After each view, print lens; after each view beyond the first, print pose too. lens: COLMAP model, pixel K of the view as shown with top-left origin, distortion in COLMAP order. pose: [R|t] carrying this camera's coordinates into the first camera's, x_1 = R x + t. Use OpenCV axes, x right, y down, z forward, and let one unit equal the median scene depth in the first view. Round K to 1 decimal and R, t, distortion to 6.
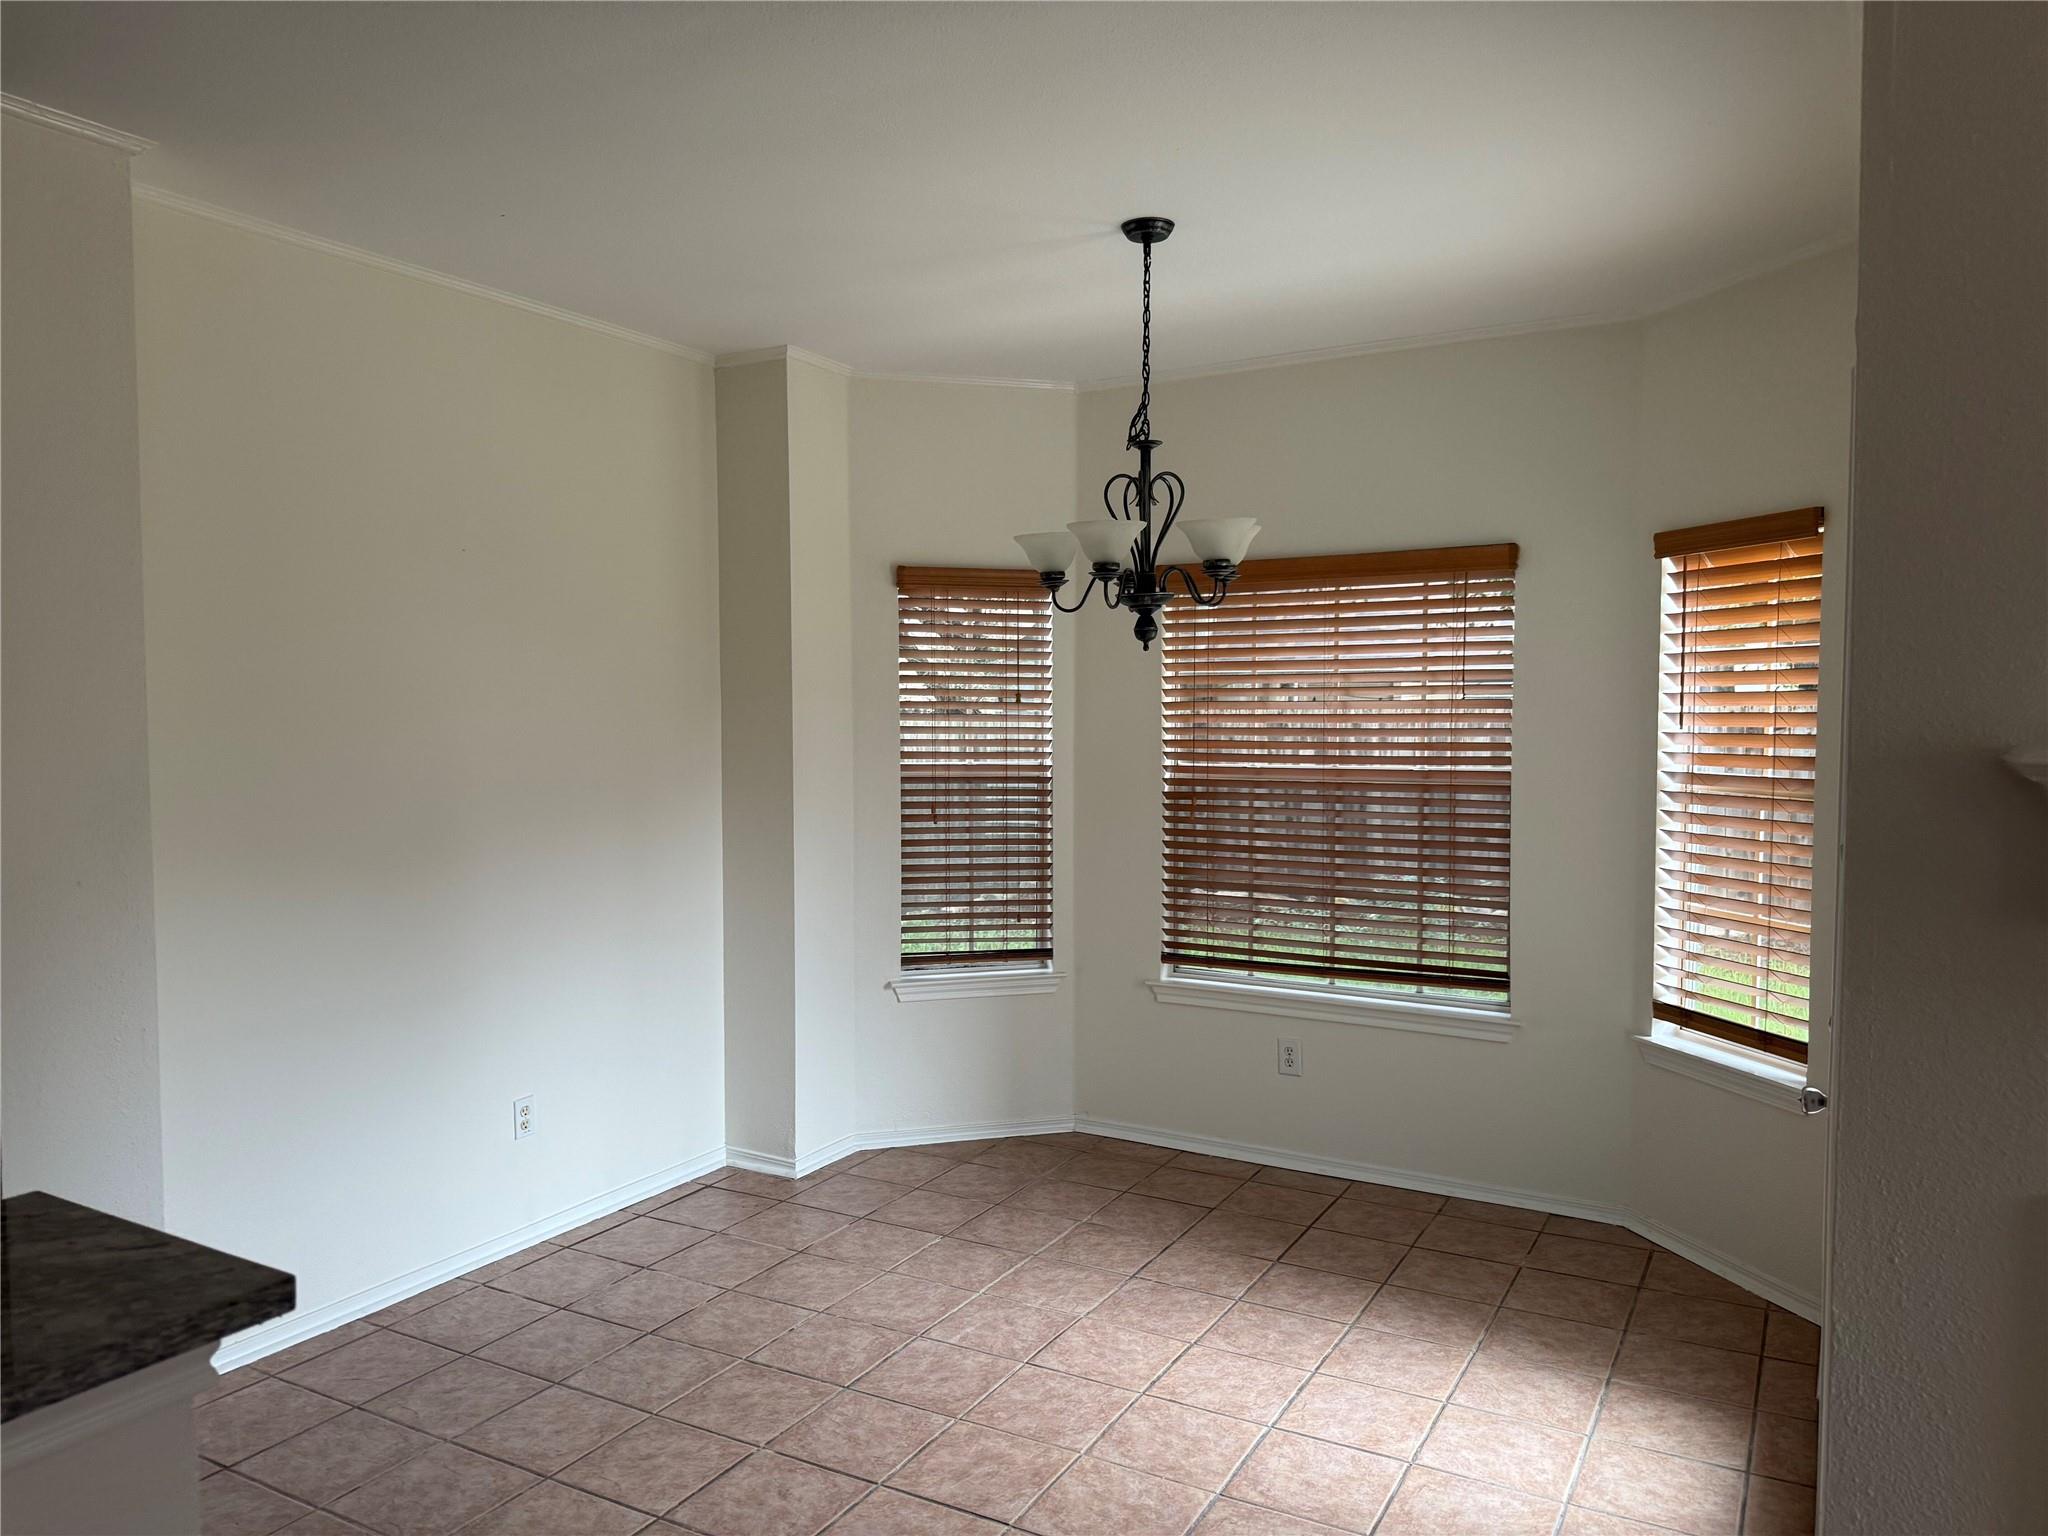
lens RADIAL K [[1439.3, 0, 1024.2], [0, 1439.3, 727.5], [0, 0, 1]] dist [0.051440, -0.072875]
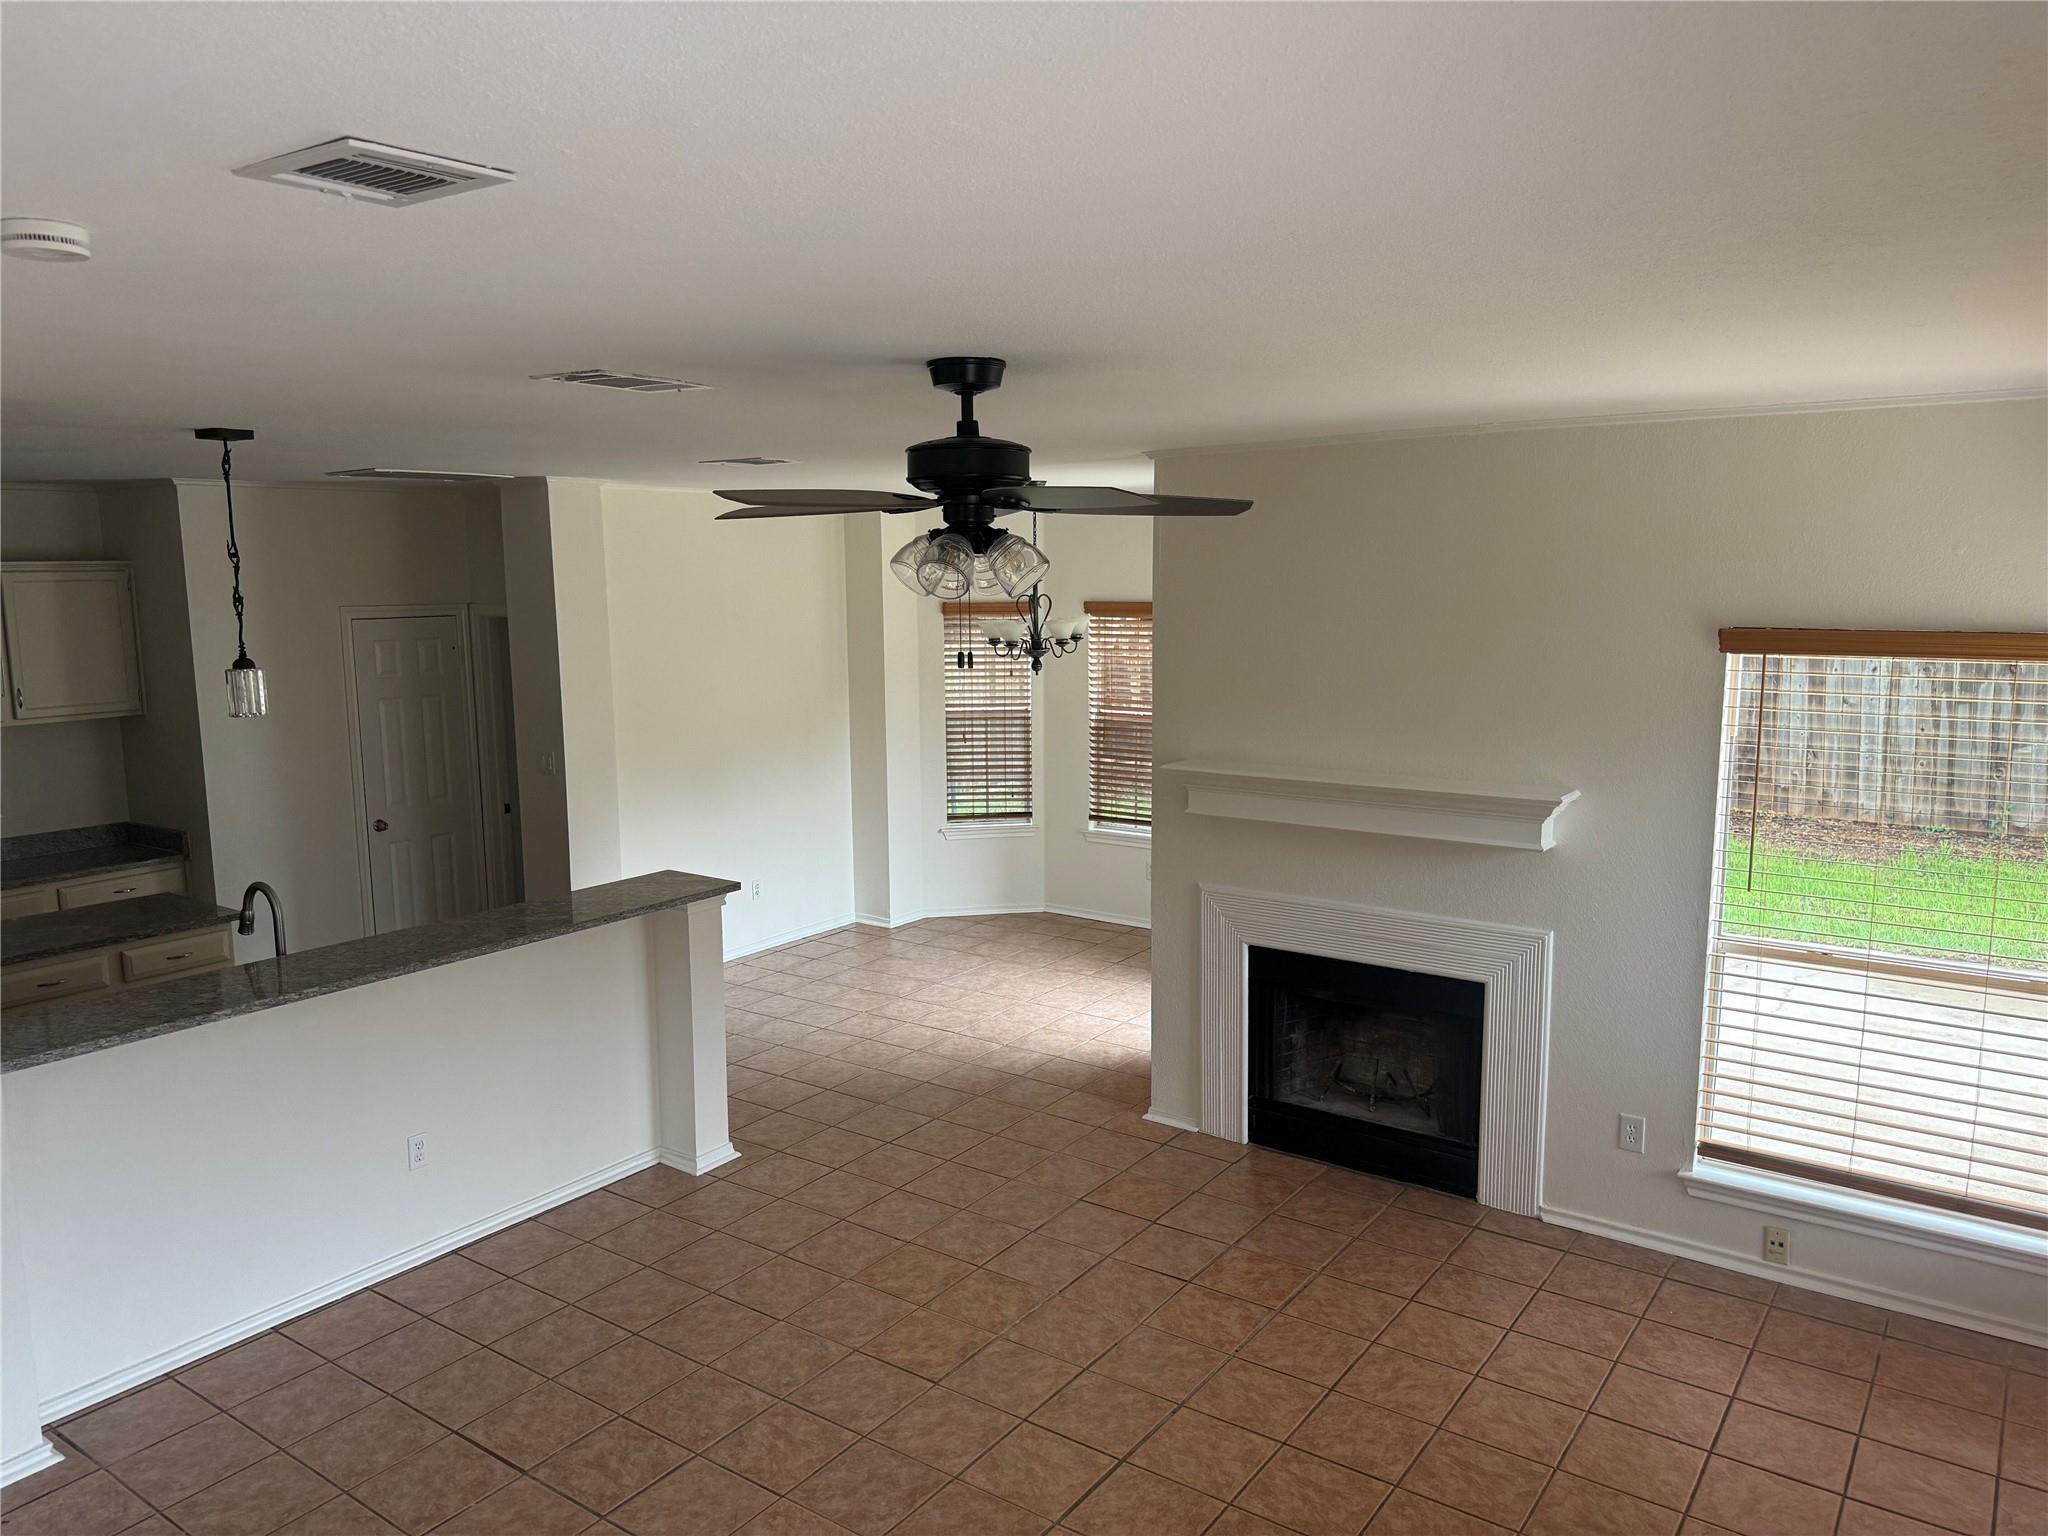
lens RADIAL K [[1439.3, 0, 1025.5], [0, 1439.3, 768.3], [0, 0, 1]] dist [0.051440, -0.072875]
pose [[0.994453, 0.009990, -0.104707, 0.208529], [0.003053, 0.992318, 0.123672, -0.128879], [0.105138, -0.123305, 0.986784, -0.805270]]
